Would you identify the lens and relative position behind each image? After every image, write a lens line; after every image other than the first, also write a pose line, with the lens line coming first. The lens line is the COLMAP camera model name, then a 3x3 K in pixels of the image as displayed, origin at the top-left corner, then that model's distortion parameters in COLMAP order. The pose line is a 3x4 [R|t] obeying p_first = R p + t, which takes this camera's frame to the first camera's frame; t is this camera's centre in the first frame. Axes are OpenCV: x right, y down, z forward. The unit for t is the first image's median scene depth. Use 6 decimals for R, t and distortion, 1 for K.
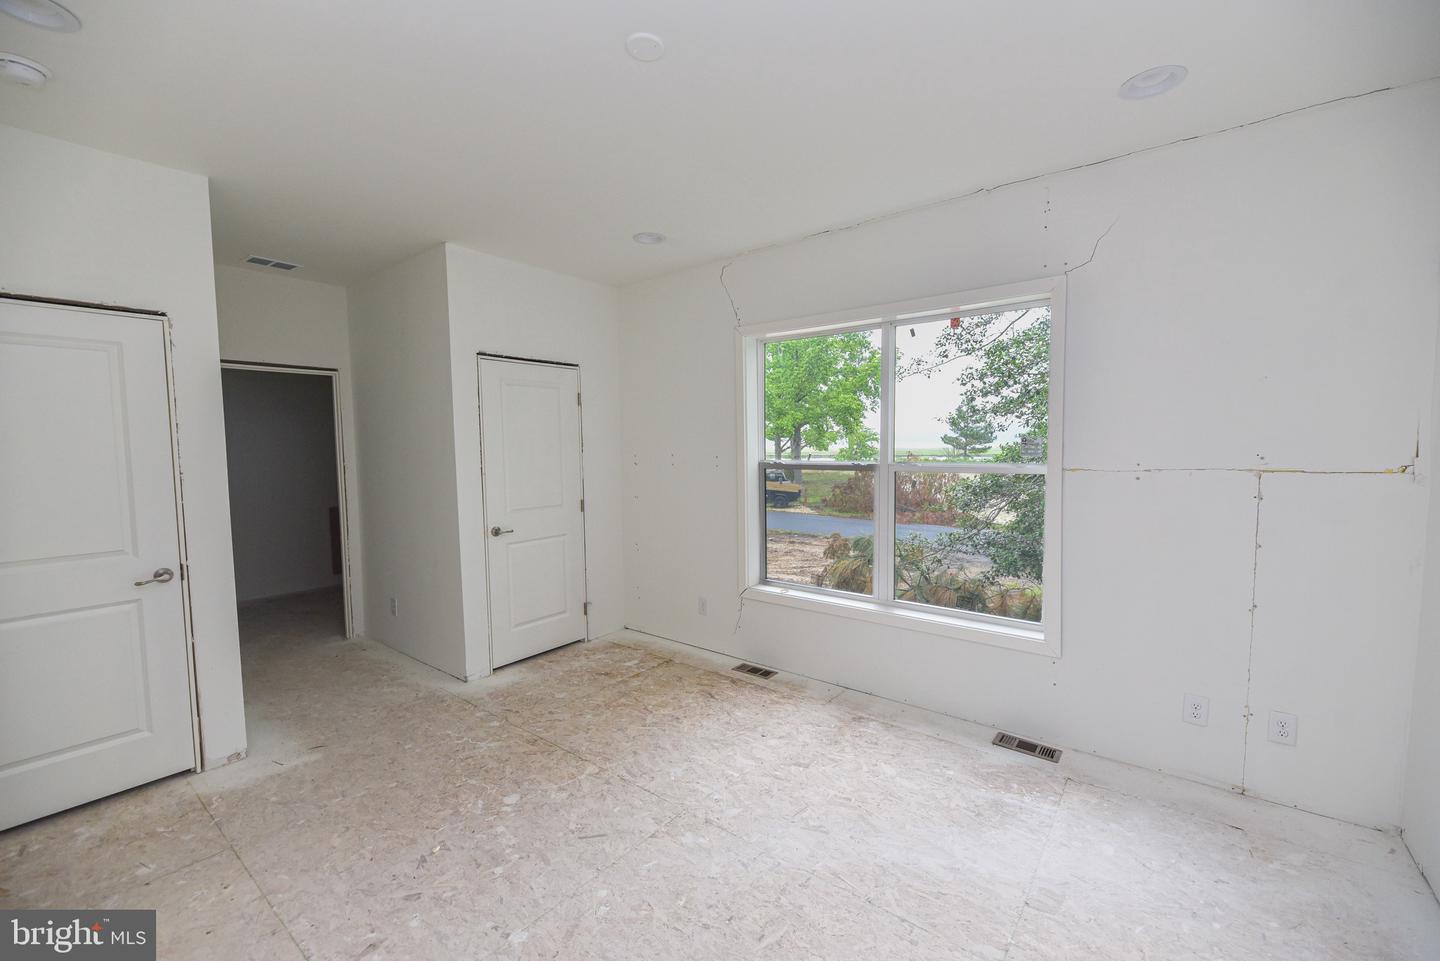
lens RADIAL K [[578.7, 0, 724.3], [0, 578.7, 485.9], [0, 0, 1]] dist [0.001988, -0.004292]
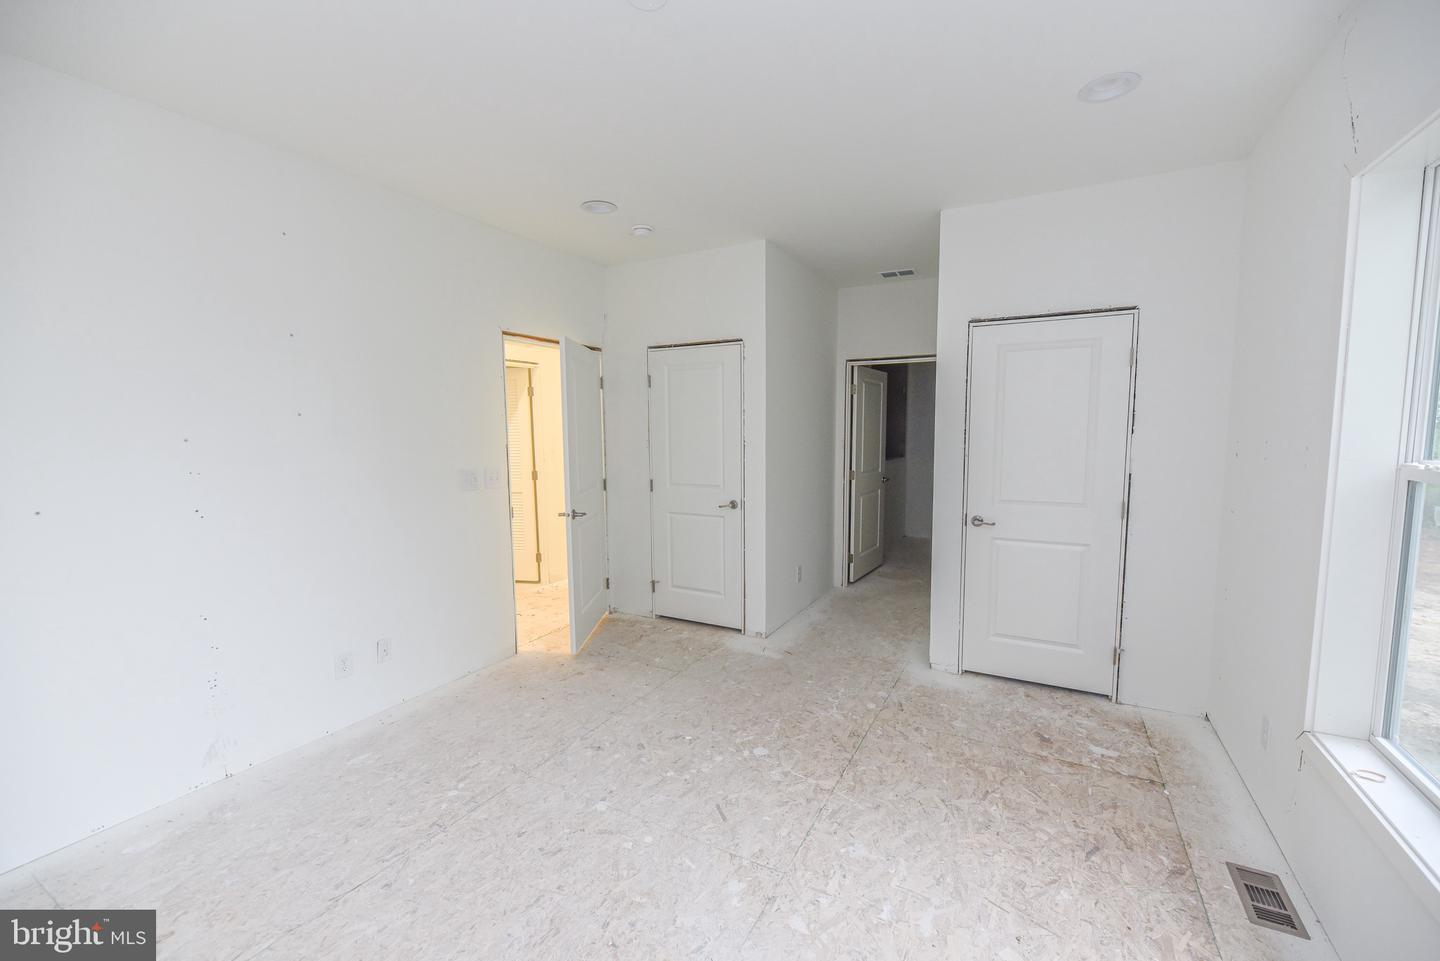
lens RADIAL K [[578.7, 0, 724.3], [0, 578.7, 485.9], [0, 0, 1]] dist [0.001988, -0.004292]
pose [[0.177649, 0.106516, -0.978312, 0.452291], [-0.071122, 0.992915, 0.095191, -0.036368], [0.981520, 0.052669, 0.183966, 0.510762]]
